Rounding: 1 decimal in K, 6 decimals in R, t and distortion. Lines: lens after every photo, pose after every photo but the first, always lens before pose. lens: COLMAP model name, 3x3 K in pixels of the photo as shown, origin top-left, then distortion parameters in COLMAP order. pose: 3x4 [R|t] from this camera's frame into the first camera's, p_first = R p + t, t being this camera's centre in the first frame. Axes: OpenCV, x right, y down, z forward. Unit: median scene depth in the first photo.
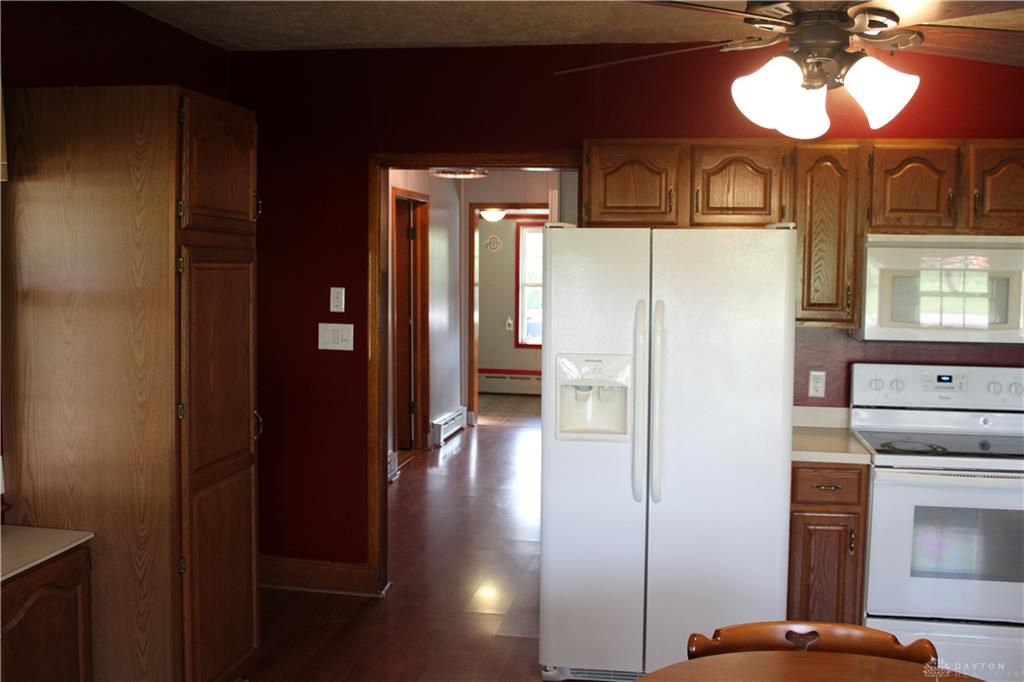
lens RADIAL K [[1010.0, 0, 511.9], [0, 1010.0, 339.3], [0, 0, 1]] dist [-0.044982, 0.000000]
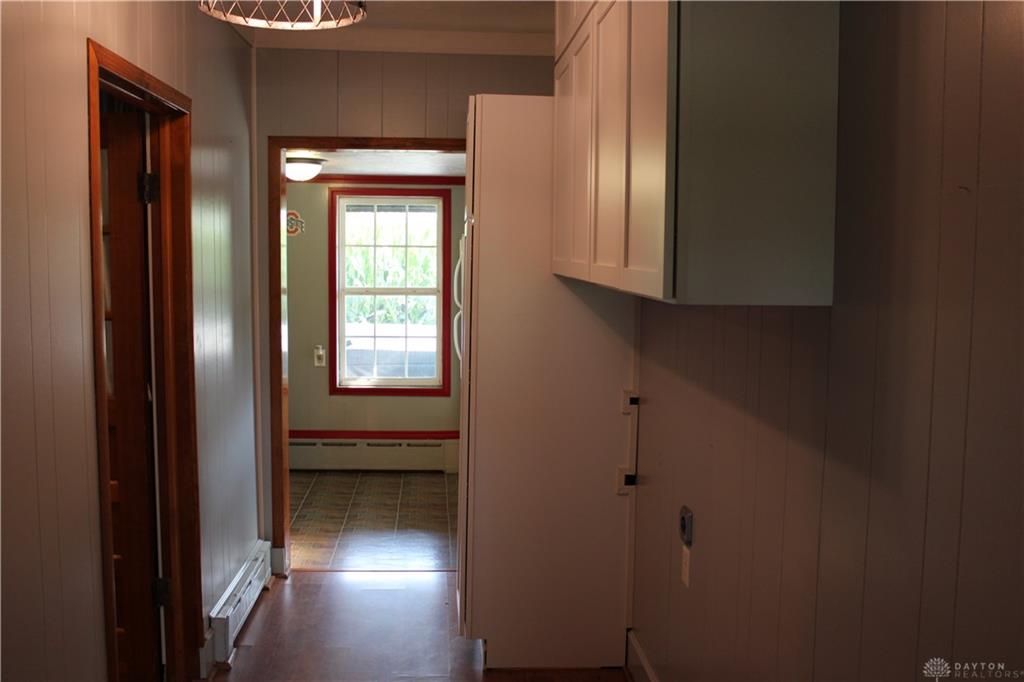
lens RADIAL K [[1010.0, 0, 513.3], [0, 1010.0, 341.9], [0, 0, 1]] dist [-0.044982, 0.000000]
pose [[0.968961, -0.022701, 0.246169, -0.039625], [0.018860, 0.999661, 0.017952, -0.032888], [-0.246493, -0.012752, 0.969061, 0.390865]]
